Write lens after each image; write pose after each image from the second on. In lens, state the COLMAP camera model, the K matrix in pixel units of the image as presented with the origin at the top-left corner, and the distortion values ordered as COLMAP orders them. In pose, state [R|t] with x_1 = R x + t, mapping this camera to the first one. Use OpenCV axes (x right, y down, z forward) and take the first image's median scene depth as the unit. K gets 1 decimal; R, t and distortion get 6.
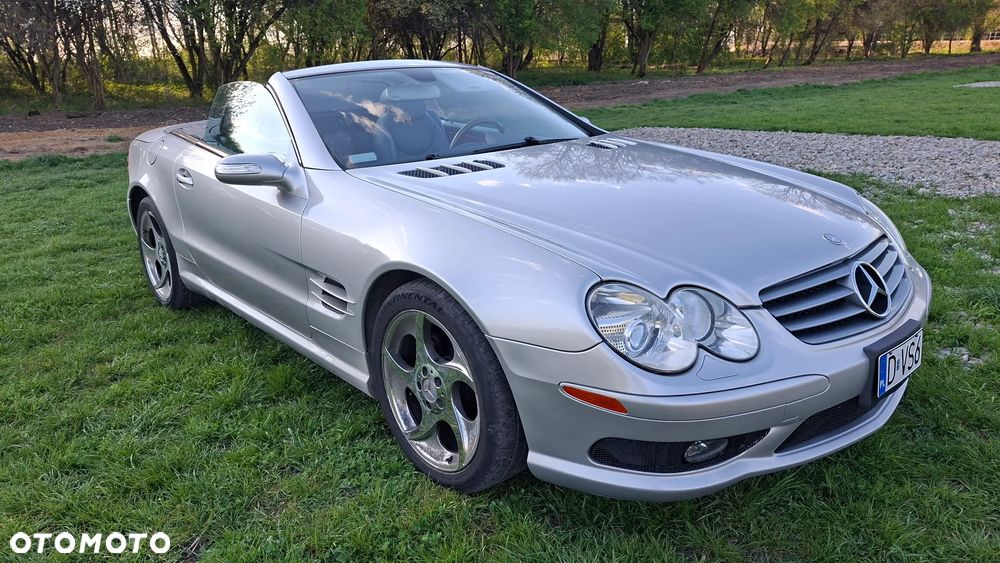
lens RADIAL K [[726.1, 0, 503.8], [0, 726.1, 309.1], [0, 0, 1]] dist [0.067970, -0.057414]
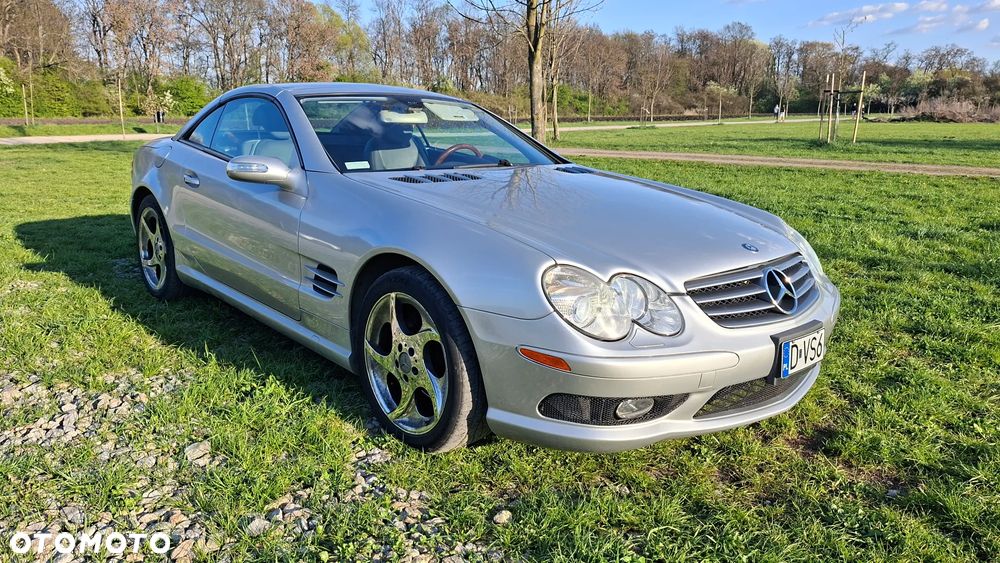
lens RADIAL K [[736.5, 0, 505.3], [0, 736.5, 296.0], [0, 0, 1]] dist [0.065097, -0.049693]
pose [[0.997893, 0.055902, 0.032939, 0.011742], [-0.053024, 0.995172, -0.082586, 0.099753], [-0.037396, 0.080666, 0.996039, -0.176943]]
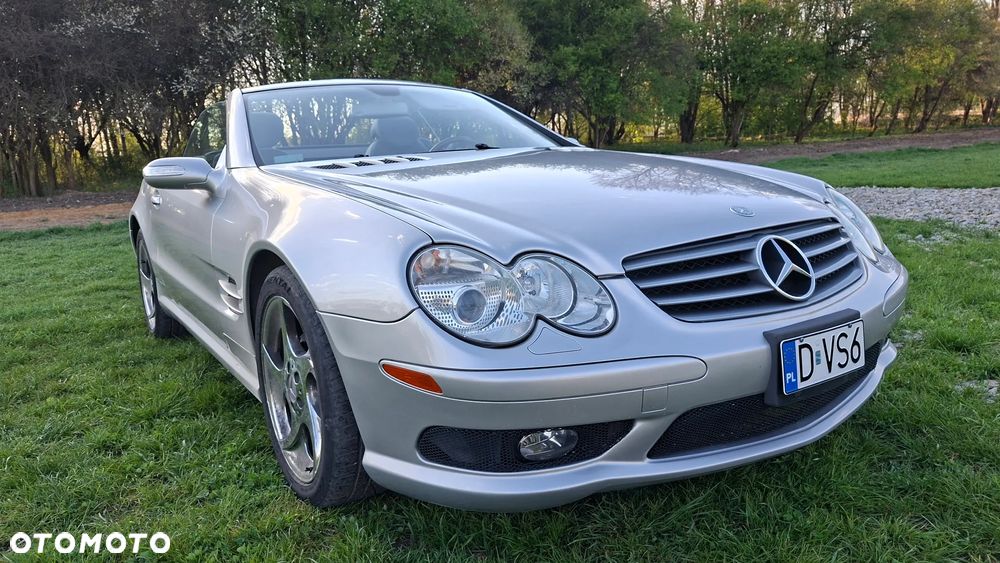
lens RADIAL K [[736.5, 0, 505.3], [0, 736.5, 296.0], [0, 0, 1]] dist [0.065097, -0.049693]
pose [[0.991153, 0.005725, -0.132601, 0.281843], [-0.021855, 0.992471, -0.120512, 0.106012], [0.130913, 0.122344, 0.983816, 0.134512]]
